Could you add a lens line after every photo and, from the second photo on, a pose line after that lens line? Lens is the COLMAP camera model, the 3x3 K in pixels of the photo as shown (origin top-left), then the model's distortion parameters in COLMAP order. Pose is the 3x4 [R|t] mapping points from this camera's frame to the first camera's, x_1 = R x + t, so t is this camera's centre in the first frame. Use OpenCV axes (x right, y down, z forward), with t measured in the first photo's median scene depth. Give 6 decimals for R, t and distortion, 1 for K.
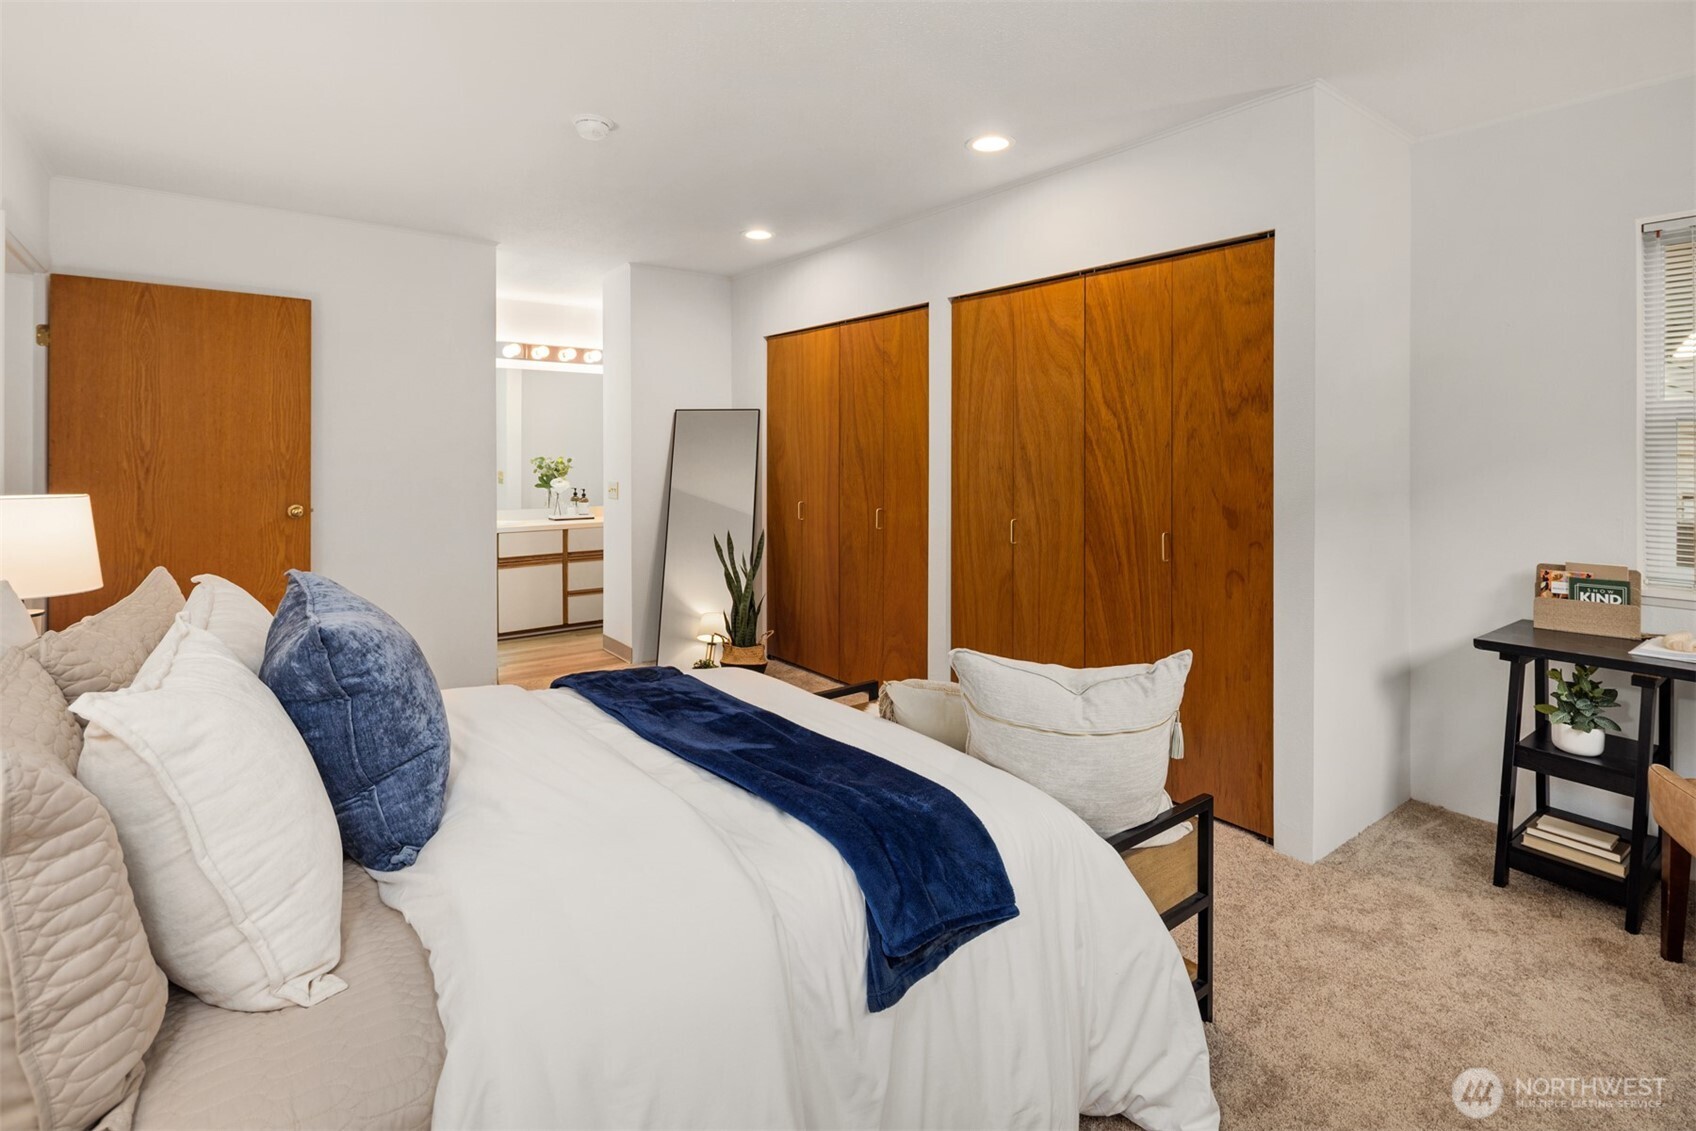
lens RADIAL K [[830.4, 0, 840.5], [0, 830.4, 553.7], [0, 0, 1]] dist [0.001507, -0.000235]
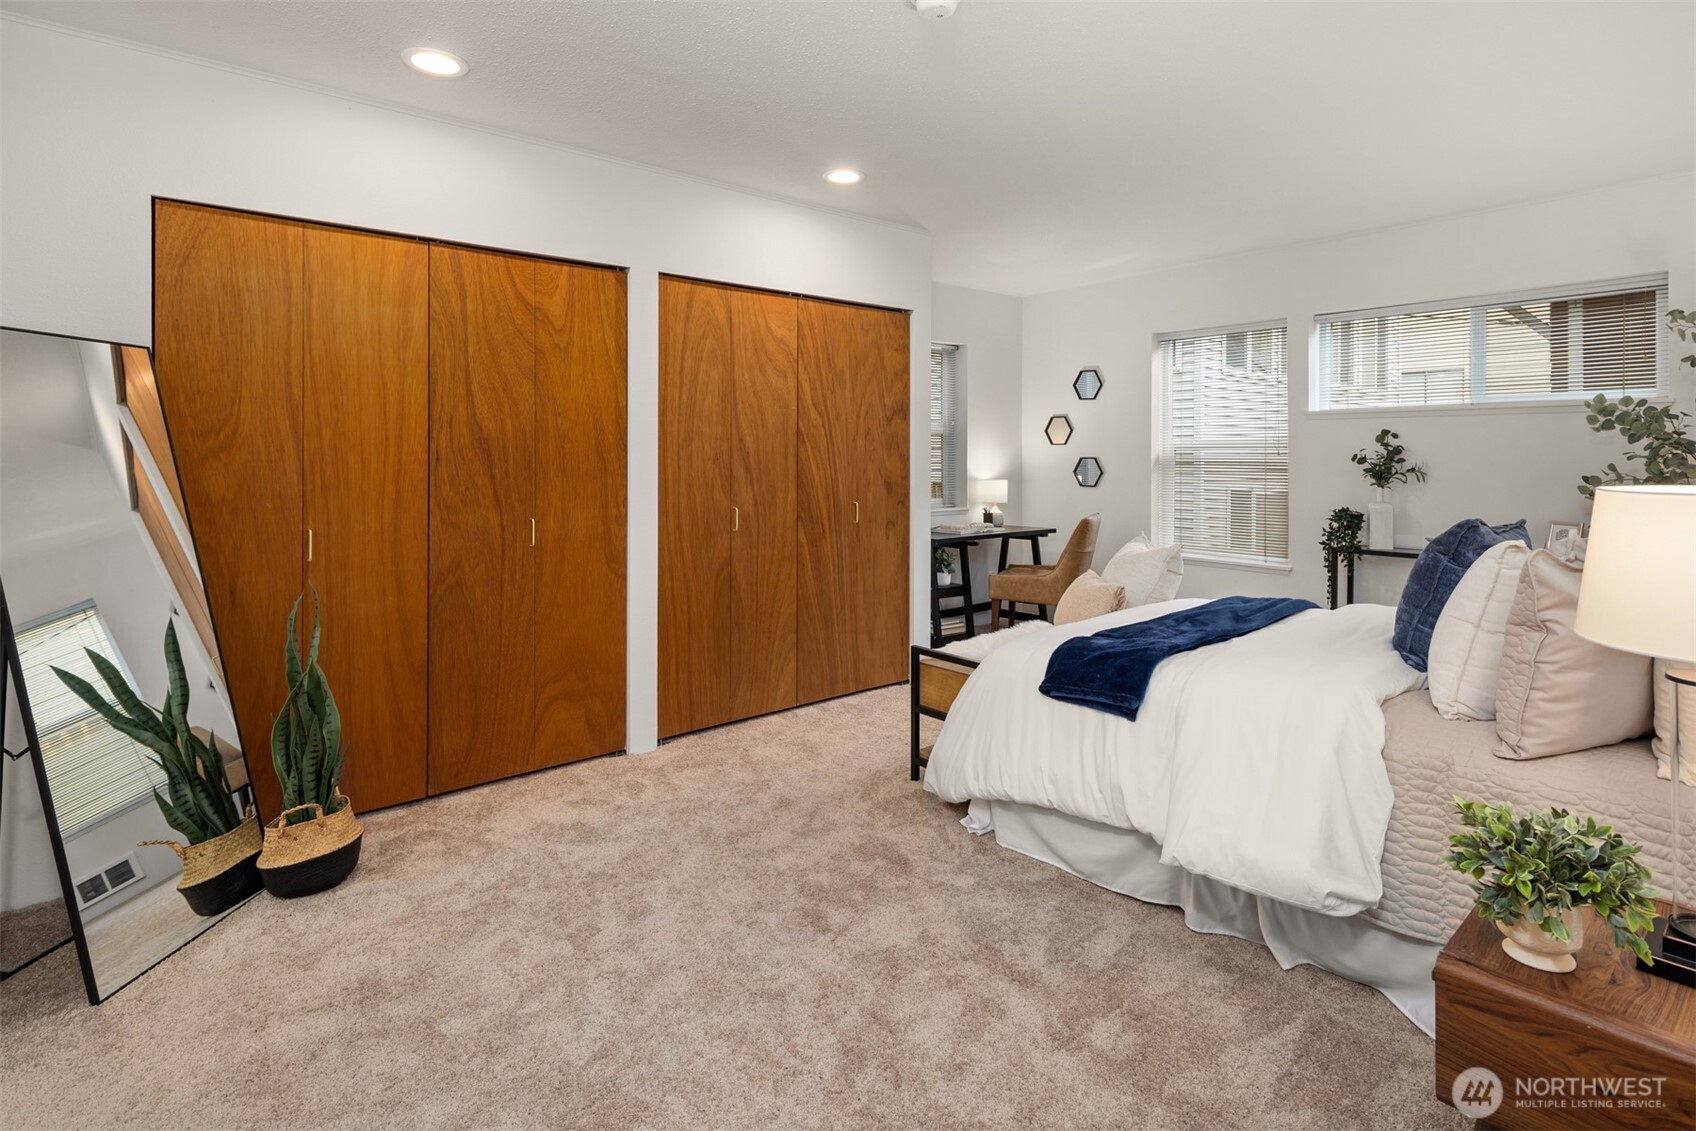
lens RADIAL K [[830.4, 0, 840.5], [0, 830.4, 553.7], [0, 0, 1]] dist [0.001507, -0.000235]
pose [[-0.044521, -0.118172, 0.991995, -0.880080], [0.124099, 0.984634, 0.122864, -0.100330], [-0.991271, 0.128575, -0.029172, 0.942970]]
